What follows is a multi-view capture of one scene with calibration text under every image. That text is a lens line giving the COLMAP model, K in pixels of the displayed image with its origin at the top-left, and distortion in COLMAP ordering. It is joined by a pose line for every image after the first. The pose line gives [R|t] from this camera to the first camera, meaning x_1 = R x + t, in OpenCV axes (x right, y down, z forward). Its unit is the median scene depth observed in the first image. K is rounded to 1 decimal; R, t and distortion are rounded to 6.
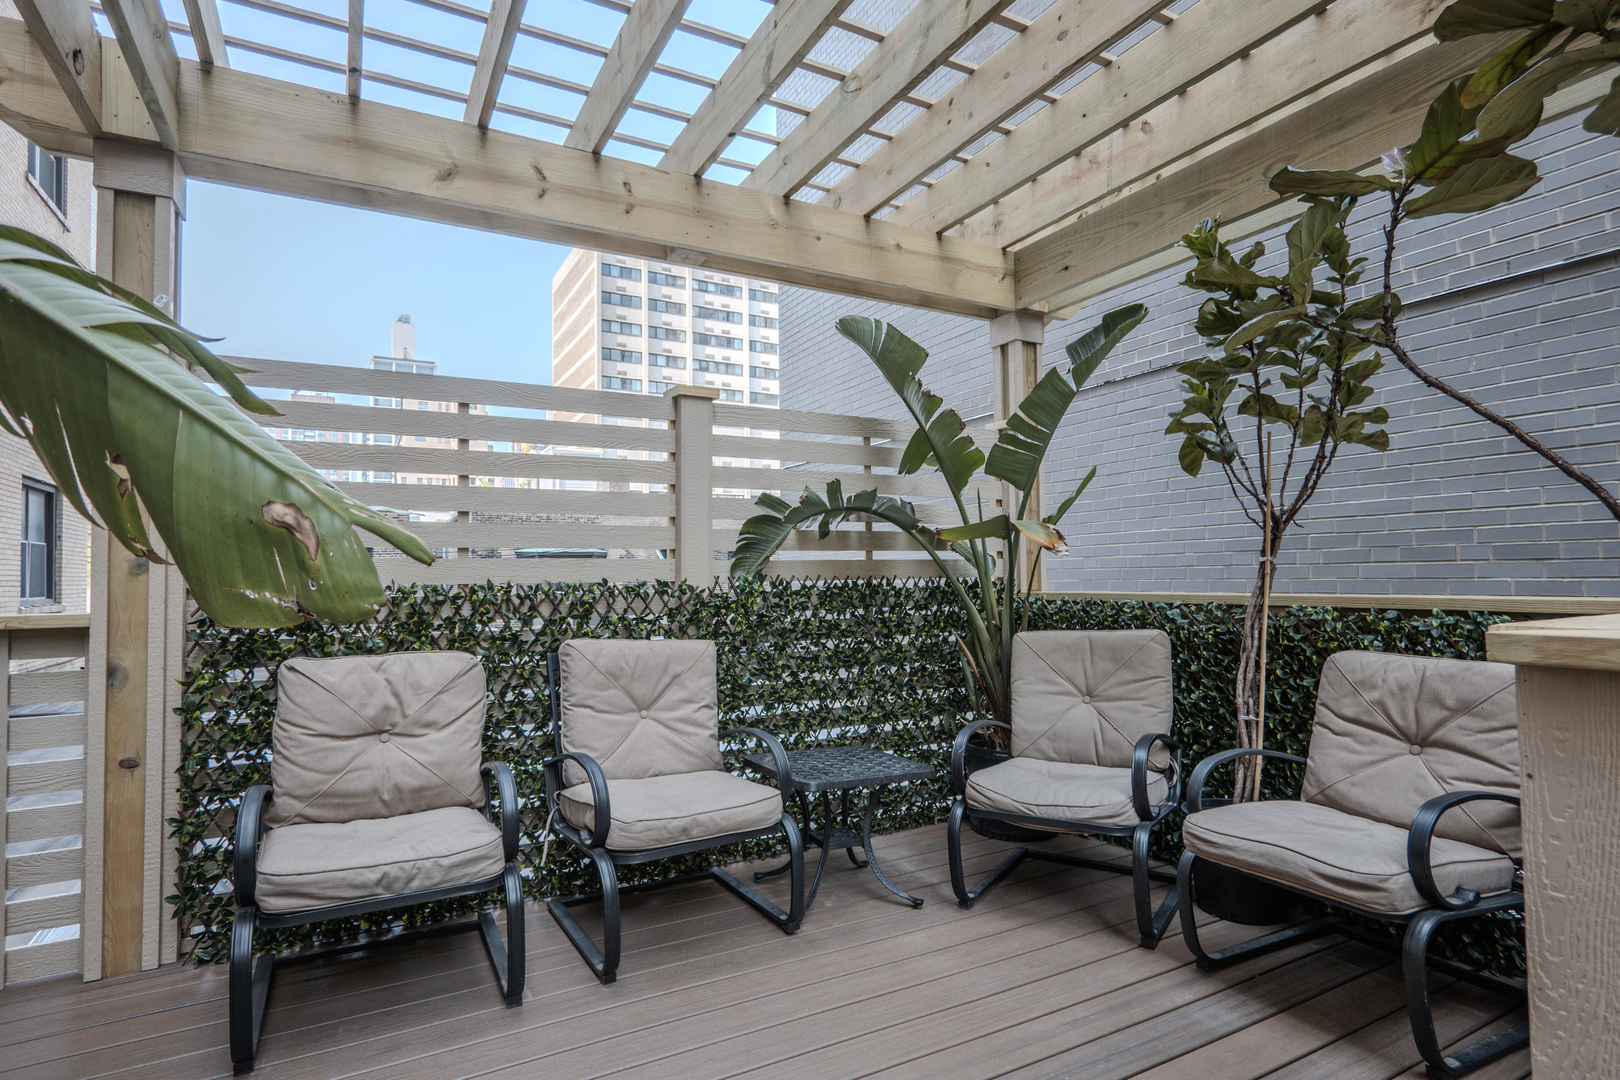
lens RADIAL K [[845.2, 0, 807.2], [0, 845.2, 542.8], [0, 0, 1]] dist [0.004079, 0.000586]
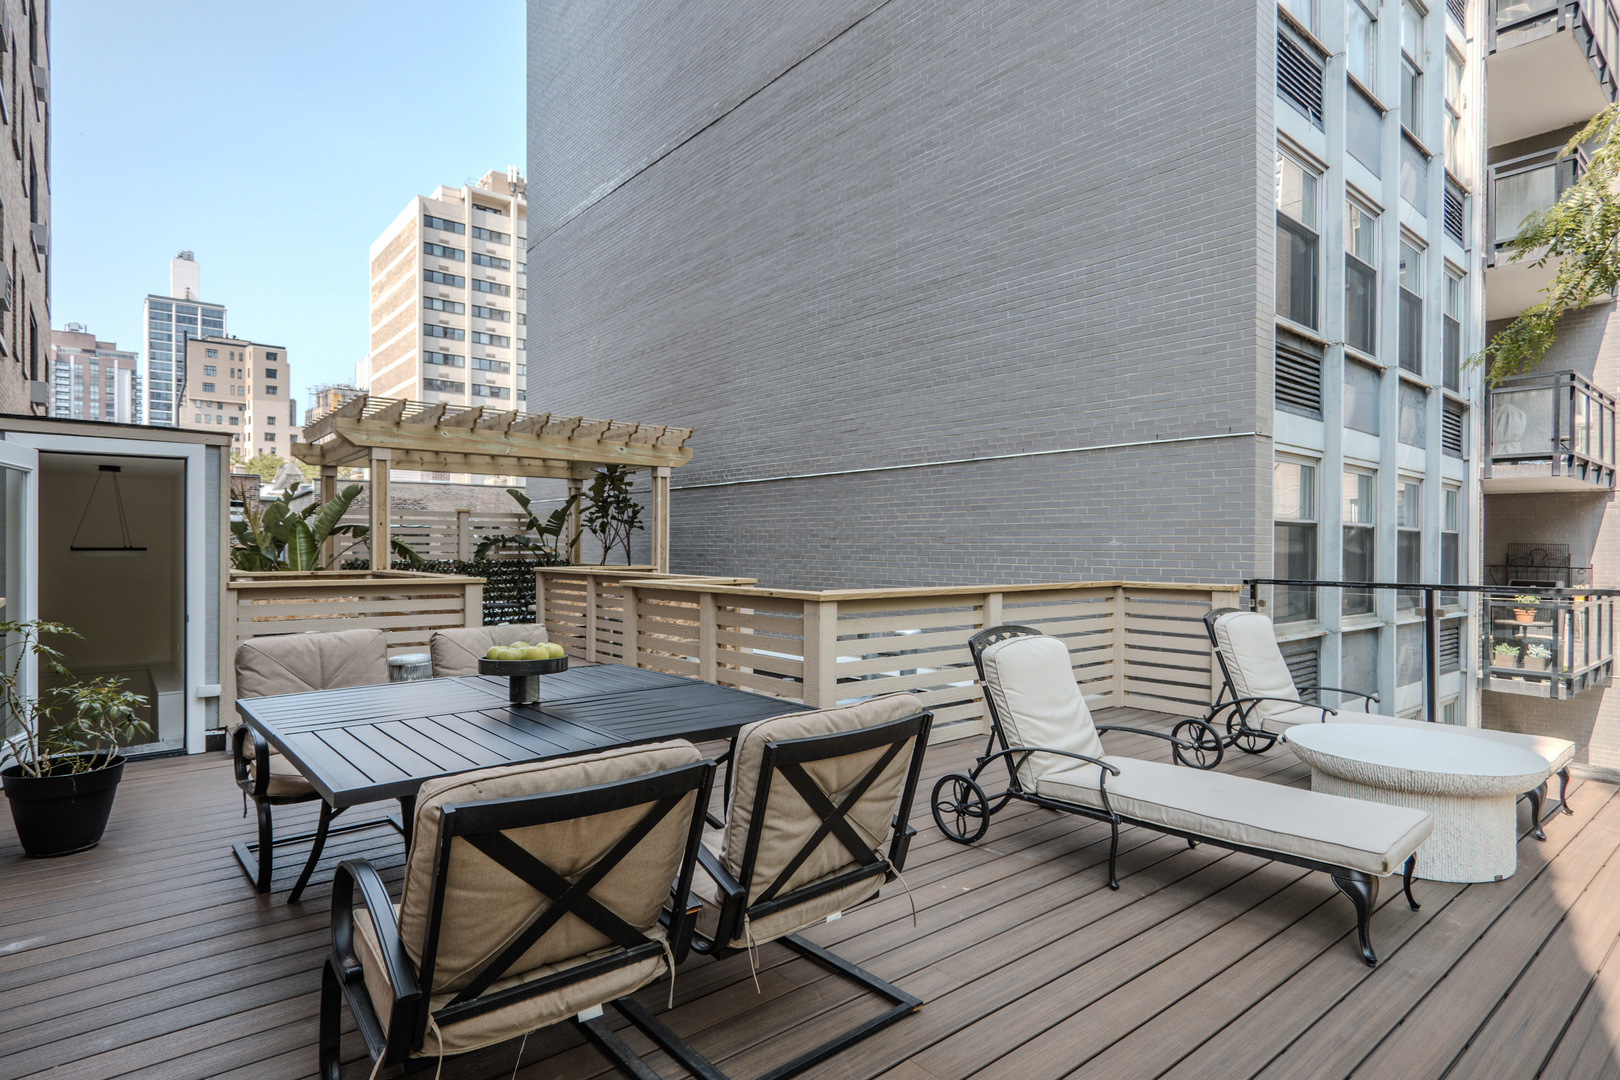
lens RADIAL K [[845.2, 0, 814.8], [0, 845.2, 545.9], [0, 0, 1]] dist [0.004079, 0.000586]
pose [[0.980187, 0.014983, 0.197508, 0.024497], [-0.022226, 0.999157, 0.034504, -0.006807], [-0.196824, -0.038211, 0.979694, -0.112525]]
